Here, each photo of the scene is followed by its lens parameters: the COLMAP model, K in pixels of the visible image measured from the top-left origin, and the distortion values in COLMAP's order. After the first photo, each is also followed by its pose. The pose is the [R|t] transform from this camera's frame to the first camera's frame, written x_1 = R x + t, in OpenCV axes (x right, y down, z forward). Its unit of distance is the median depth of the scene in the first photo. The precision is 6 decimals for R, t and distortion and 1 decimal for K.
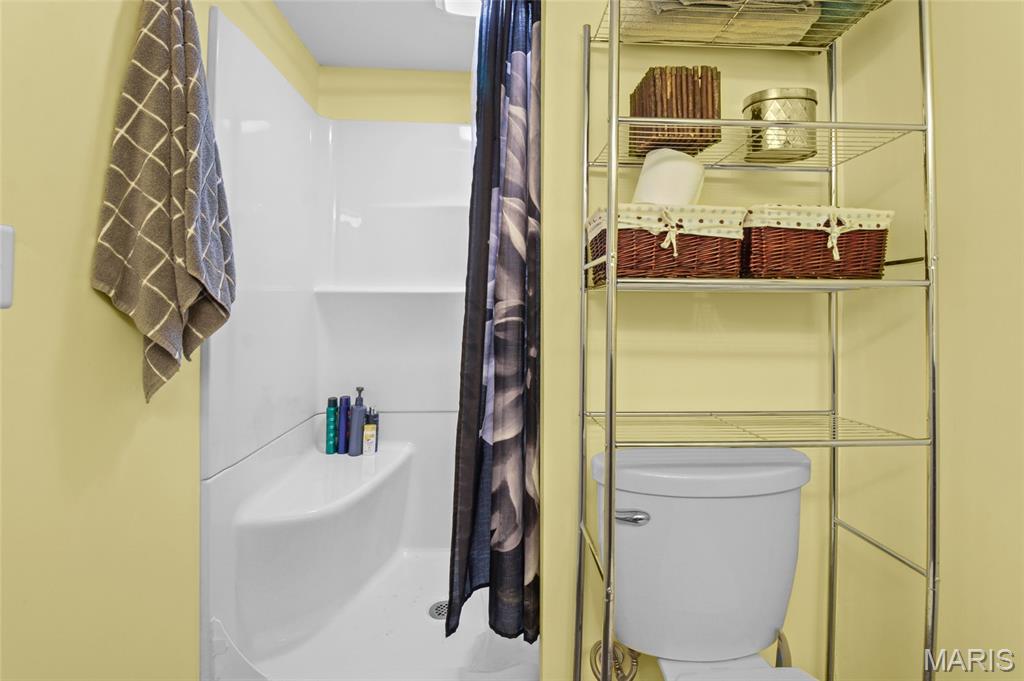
lens RADIAL K [[480.4, 0, 511.5], [0, 480.4, 302.5], [0, 0, 1]] dist [0.000113, -0.015318]
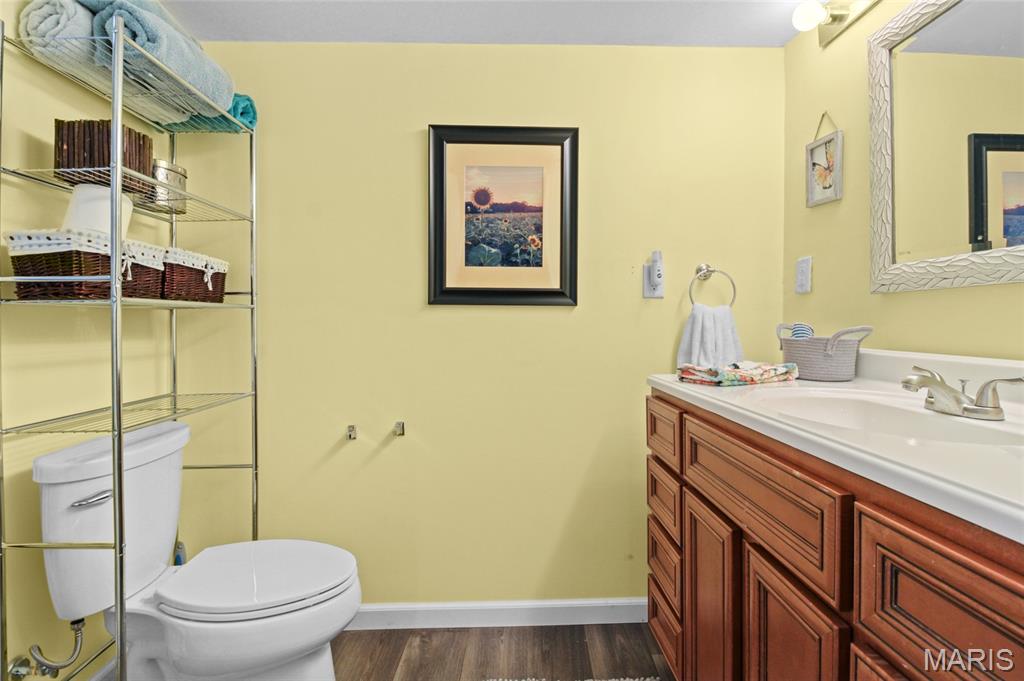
lens RADIAL K [[480.4, 0, 520.7], [0, 480.4, 321.5], [0, 0, 1]] dist [0.001802, -0.014255]
pose [[0.008197, -0.006112, 0.999948, -0.884800], [-0.014827, 0.999871, 0.006233, -0.010650], [-0.999856, -0.014877, 0.008105, -0.035158]]
